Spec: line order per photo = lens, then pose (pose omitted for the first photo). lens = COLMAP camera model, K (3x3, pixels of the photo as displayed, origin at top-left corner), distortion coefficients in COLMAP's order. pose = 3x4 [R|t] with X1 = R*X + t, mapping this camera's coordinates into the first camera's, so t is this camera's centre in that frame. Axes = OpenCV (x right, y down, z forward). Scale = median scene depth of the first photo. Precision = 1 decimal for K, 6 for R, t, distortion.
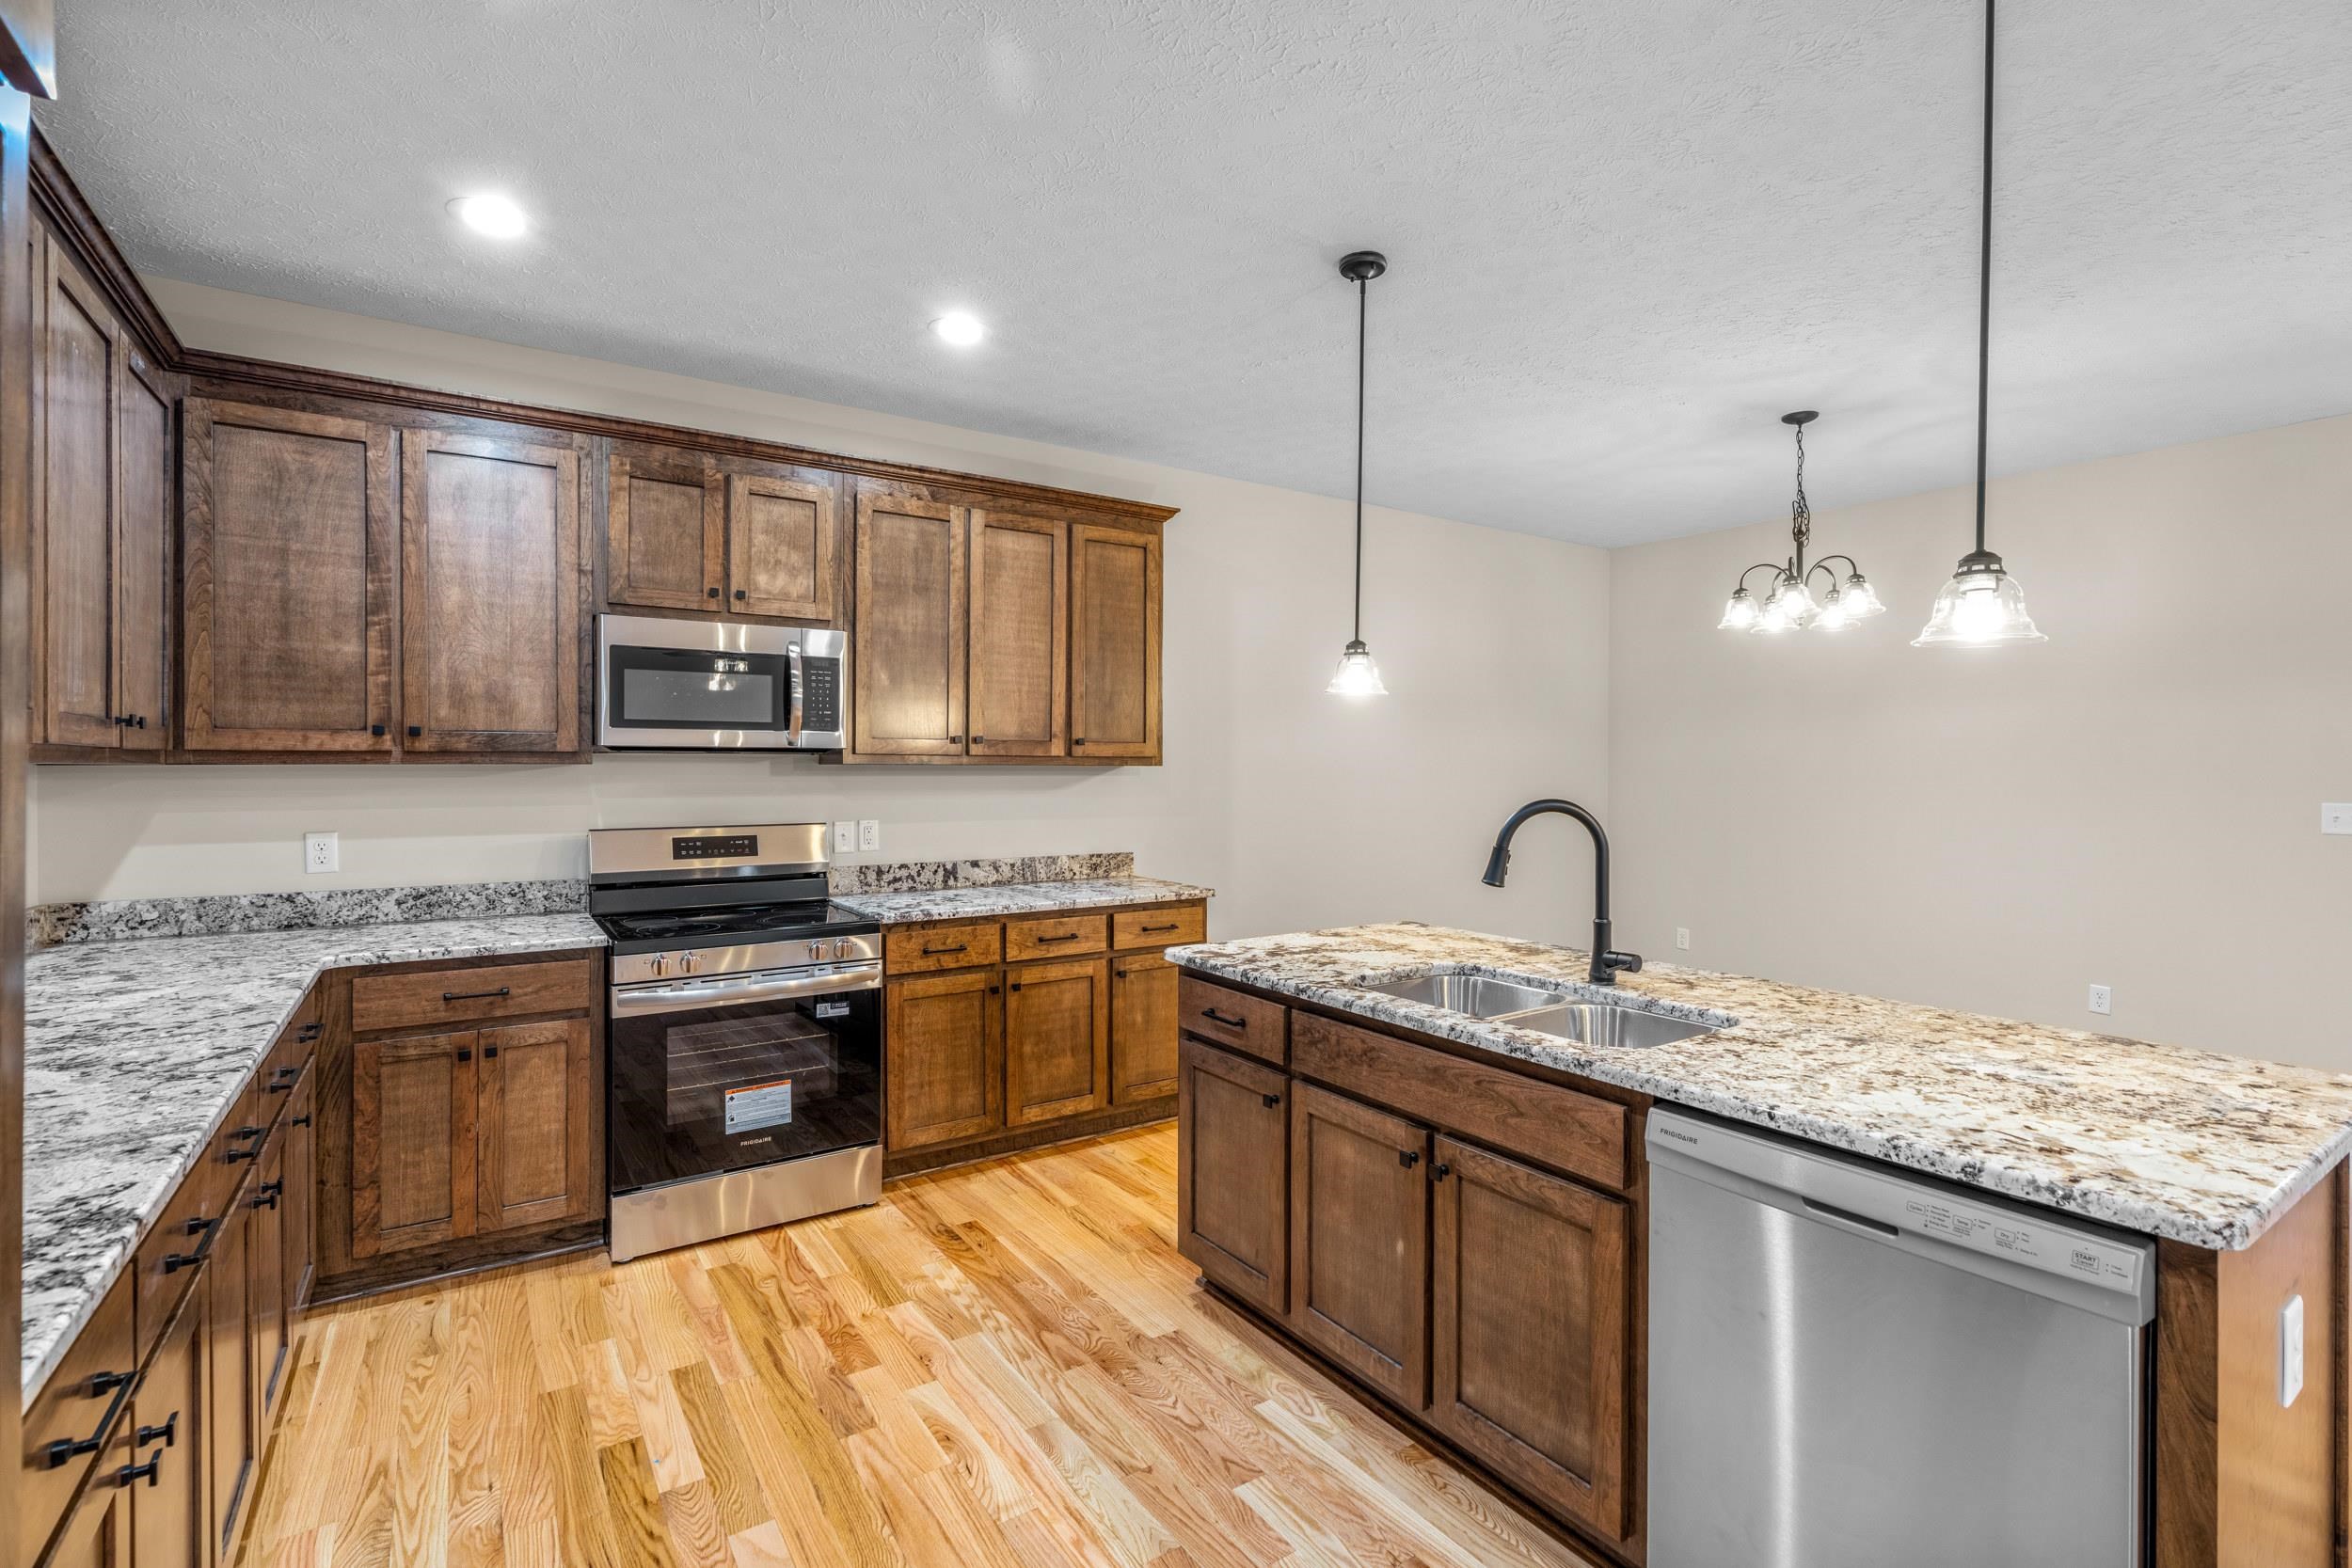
lens RADIAL K [[1071.0, 0, 1178.4], [0, 1071.0, 769.4], [0, 0, 1]] dist [-0.003034, 0.000287]
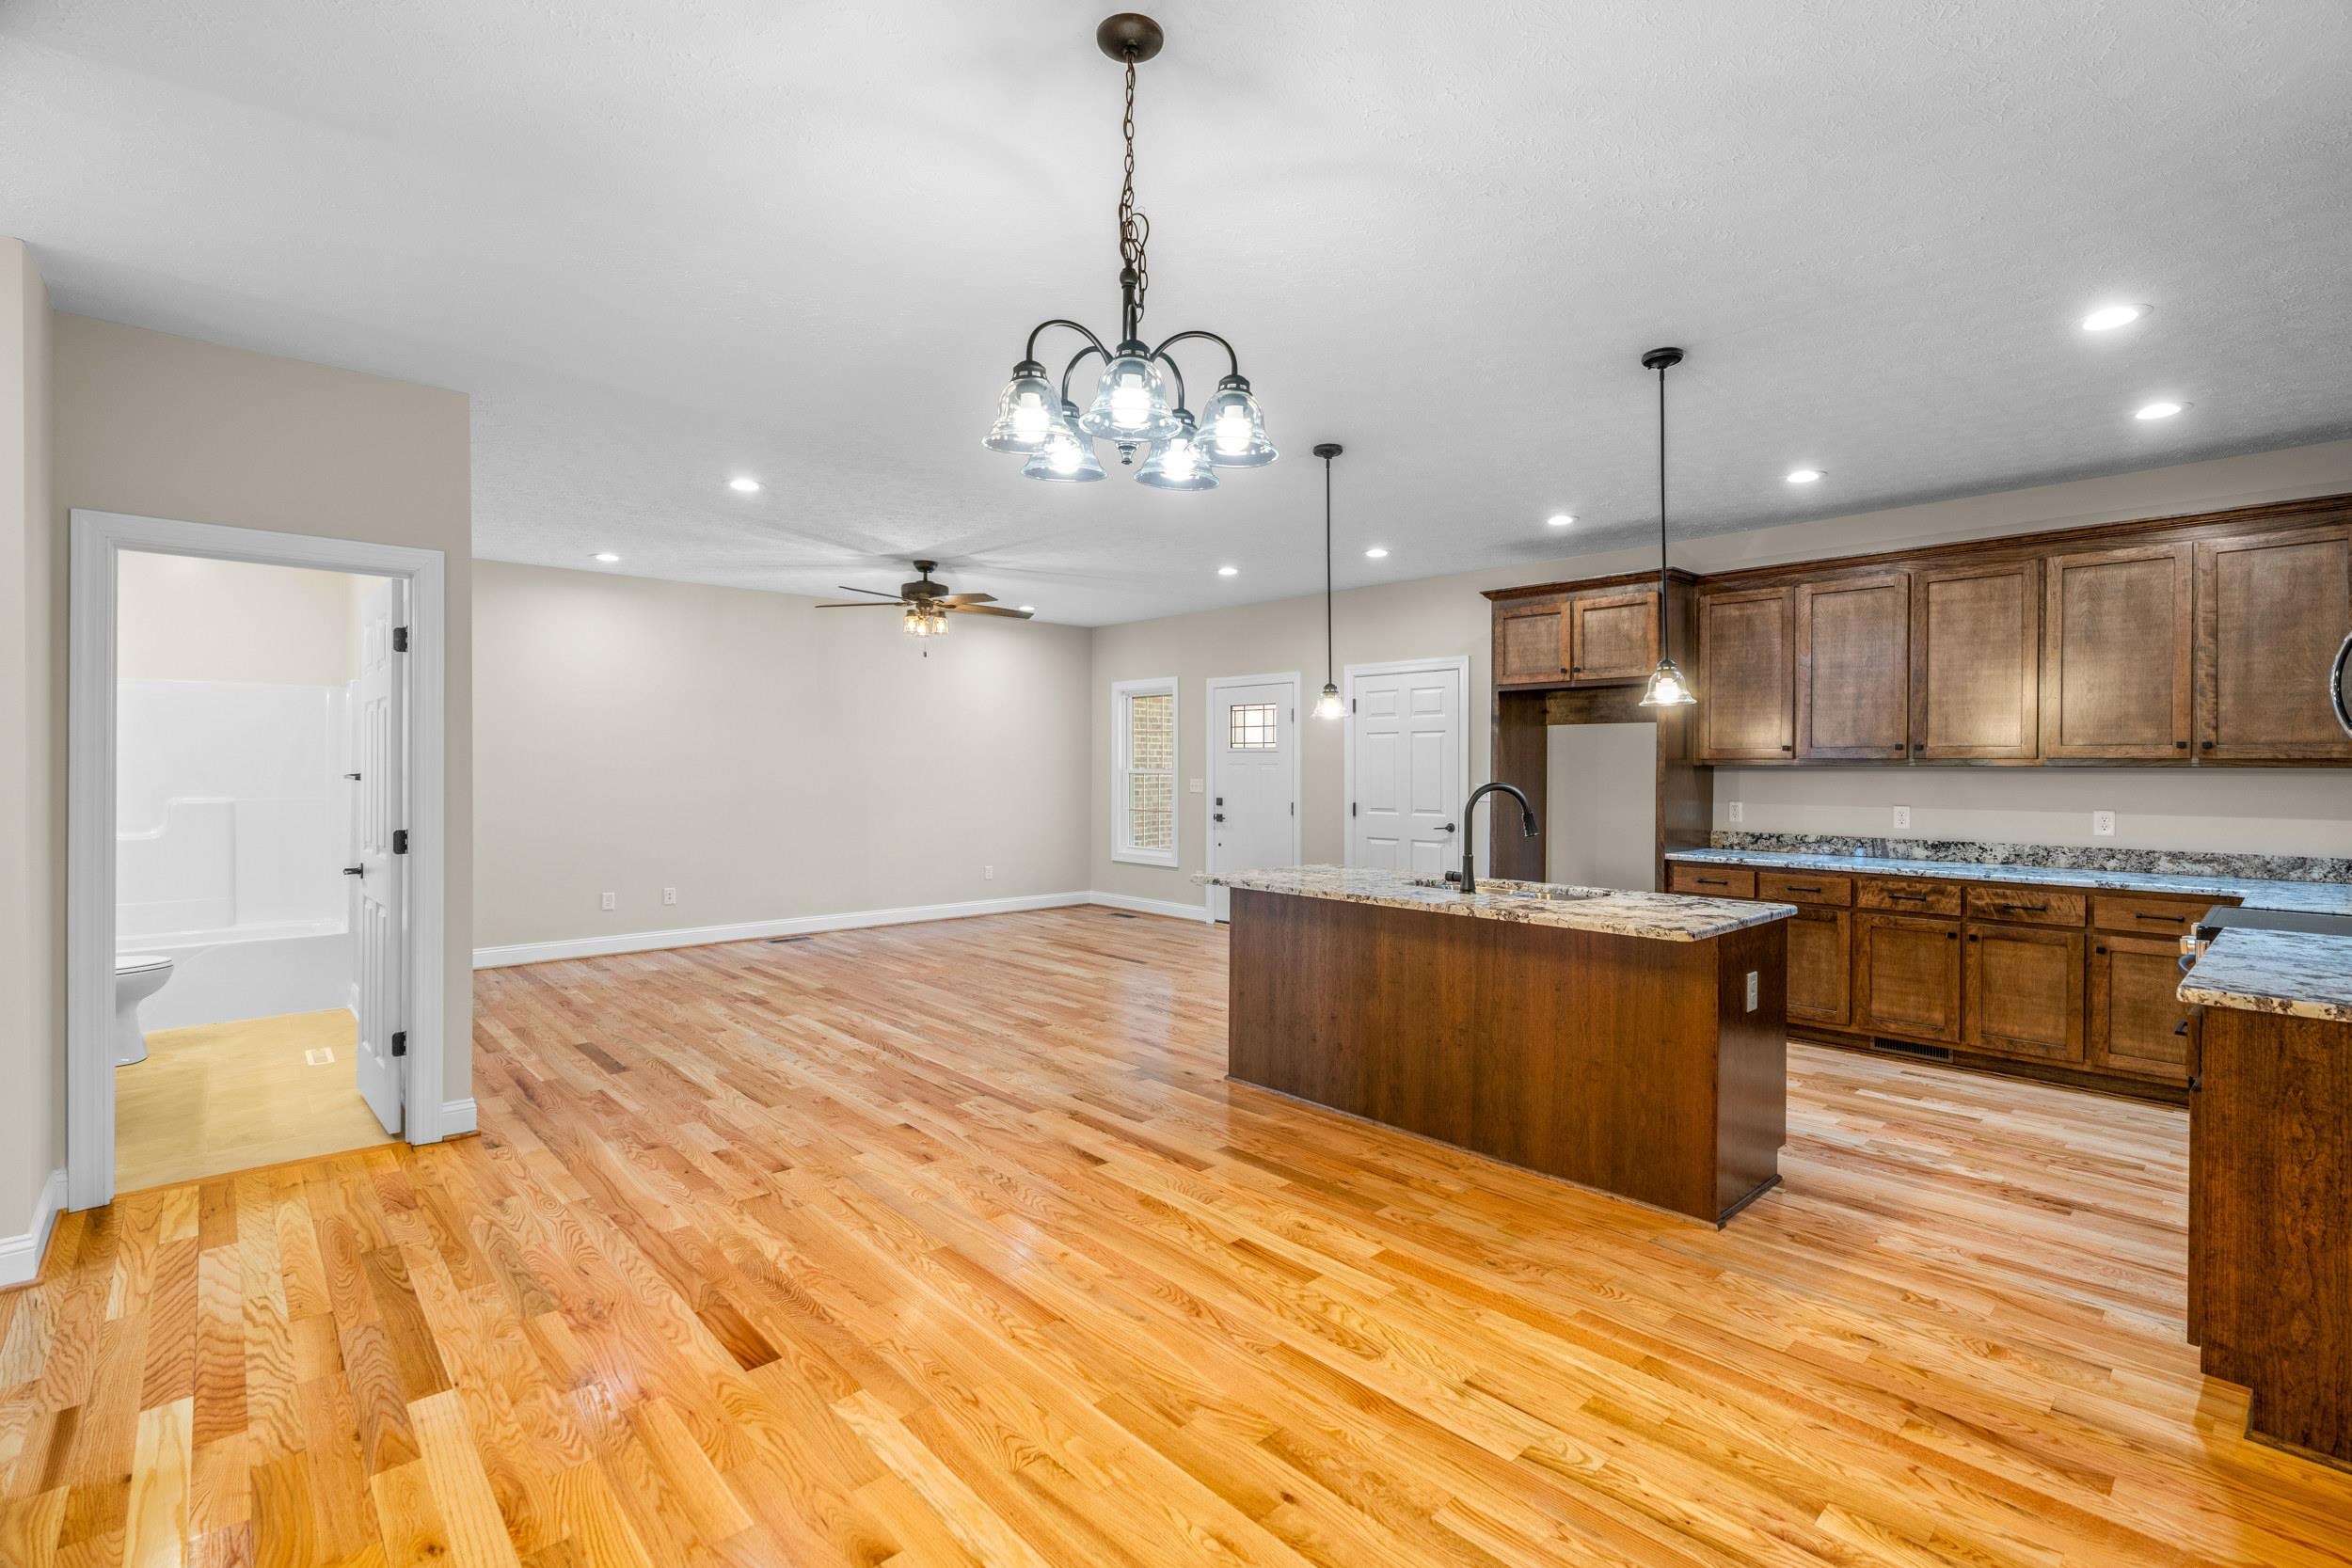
lens RADIAL K [[1071.0, 0, 1173.8], [0, 1071.0, 776.9], [0, 0, 1]] dist [-0.003034, 0.000287]
pose [[-0.989577, -0.006343, -0.143867, 0.600274], [-0.006719, 0.999975, 0.002126, 0.008413], [0.143850, 0.003070, -0.989595, 1.416491]]
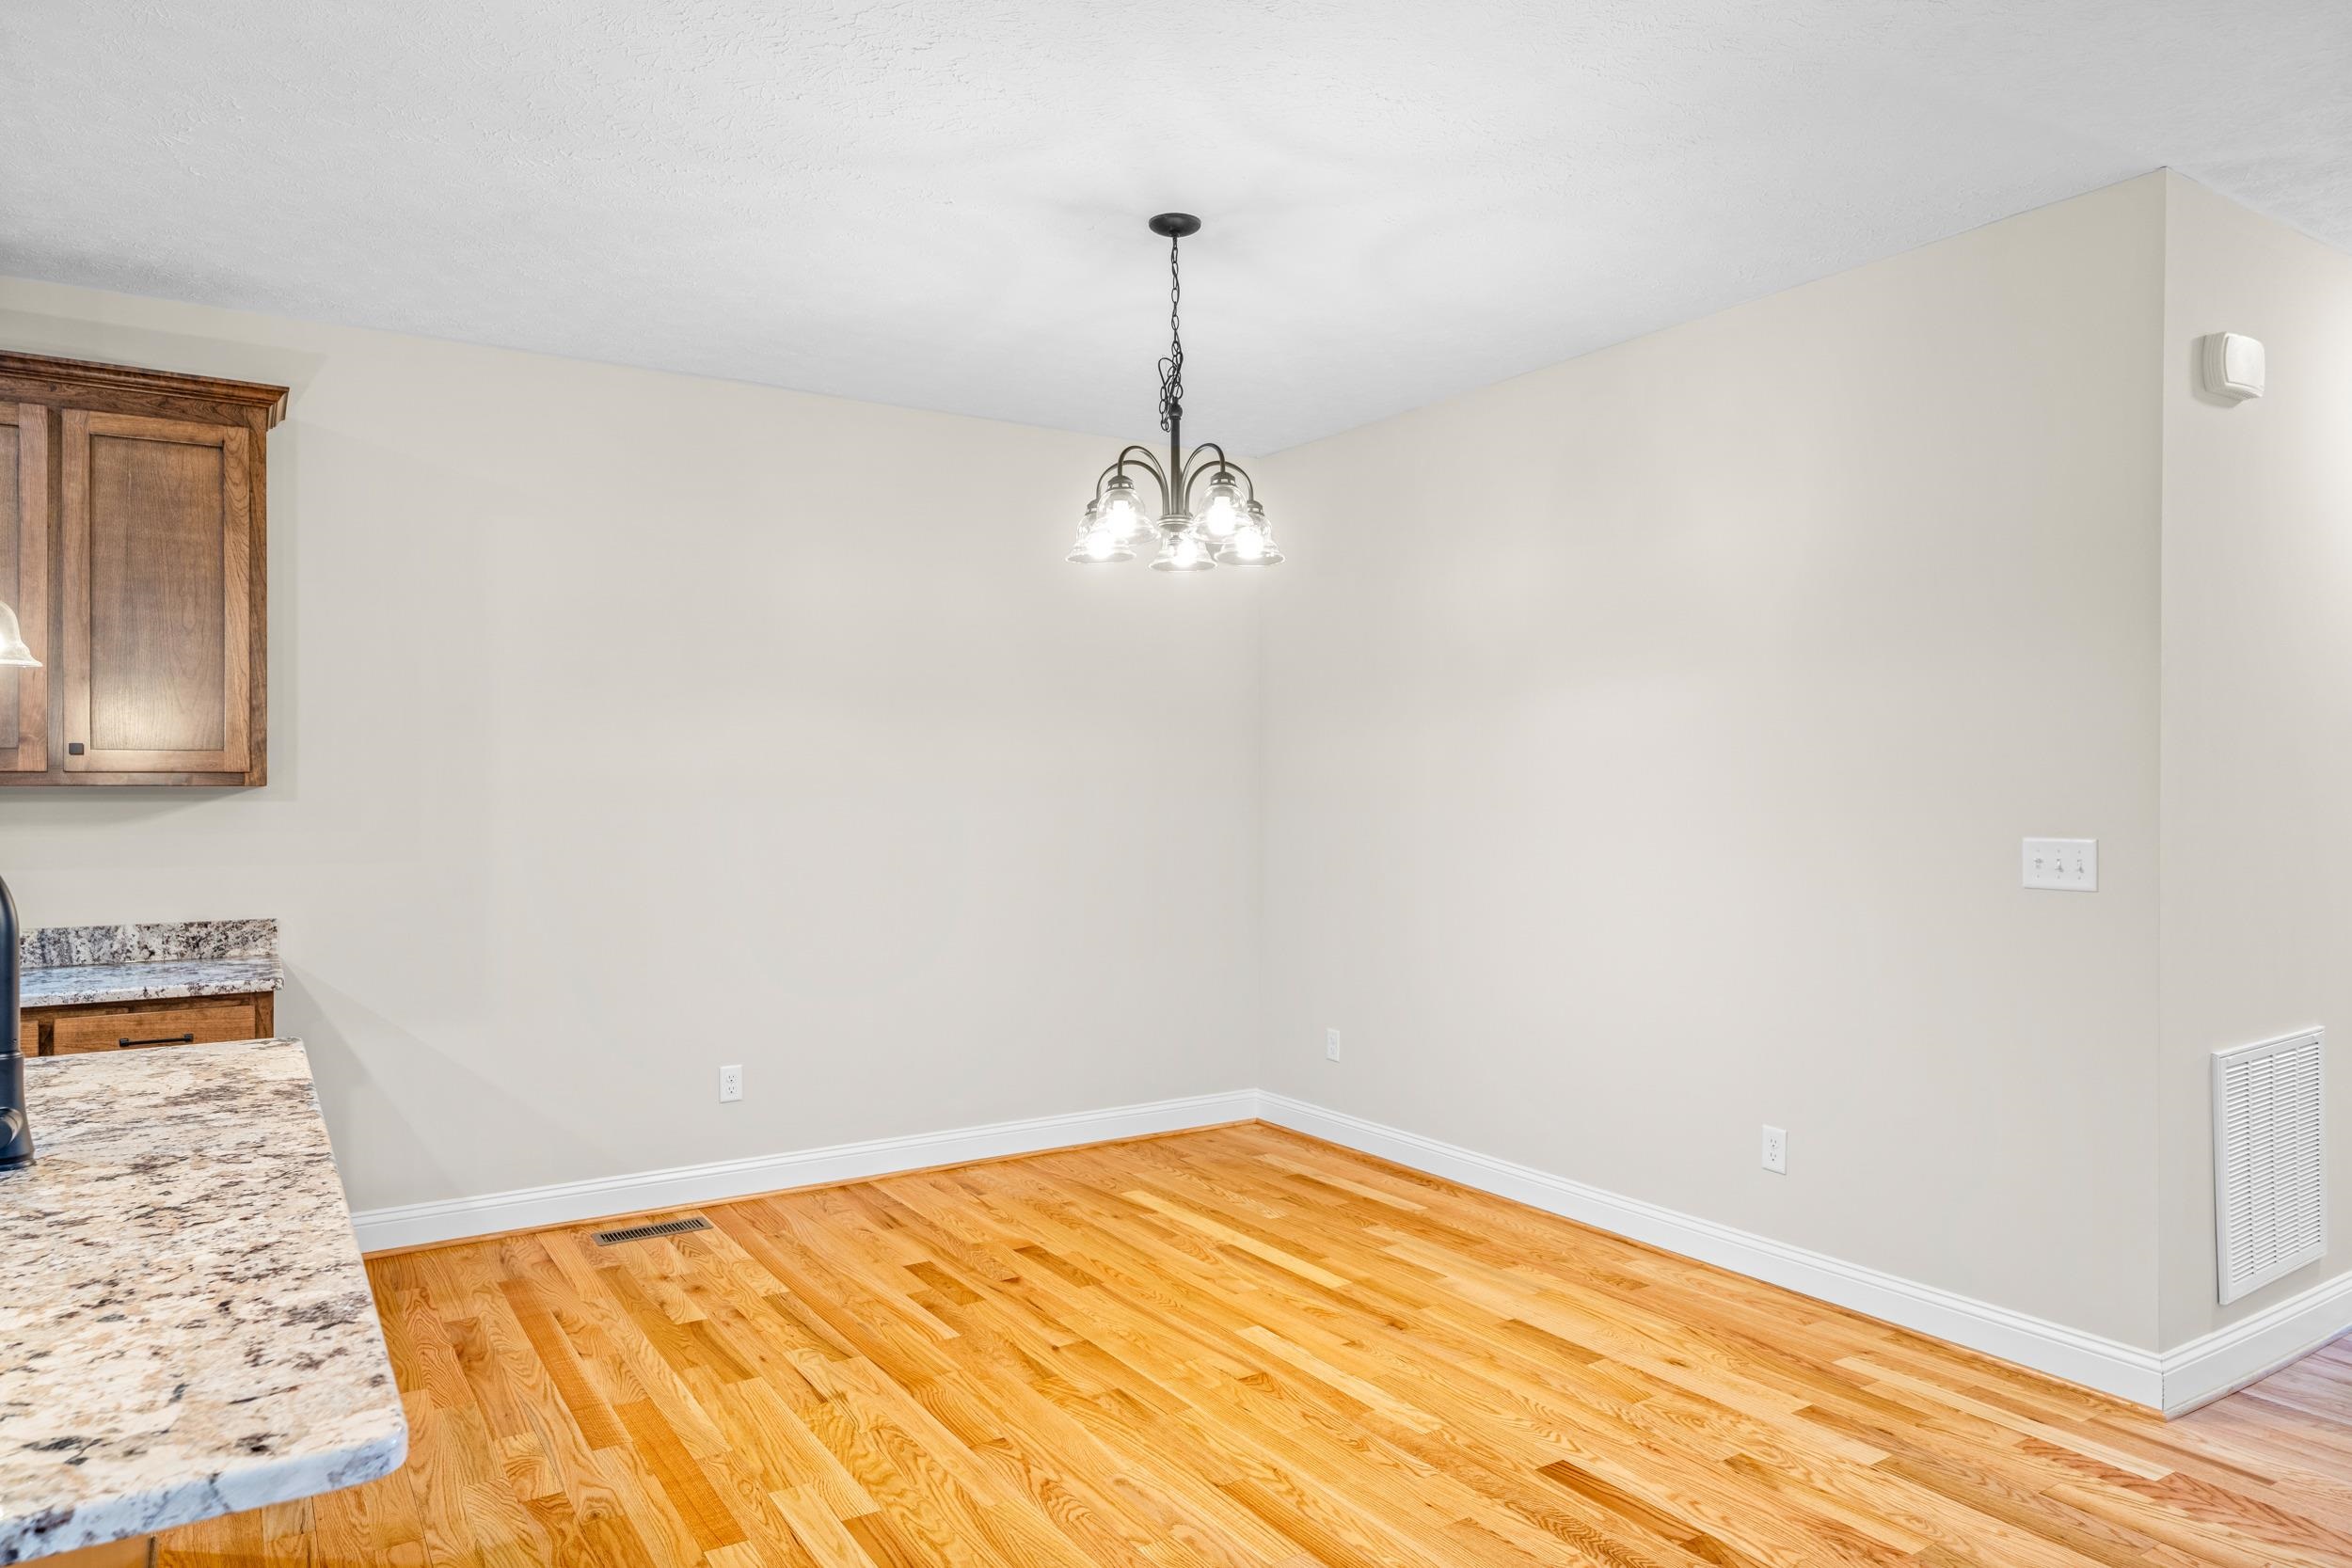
lens RADIAL K [[1461.5, 0, 1172.3], [0, 1461.5, 797.3], [0, 0, 1]] dist [-0.002383, -0.000092]
pose [[0.999701, -0.003475, -0.024213, 0.570544], [0.003520, 0.999992, 0.001831, 0.003962], [0.024206, -0.001915, 0.999705, 0.136837]]
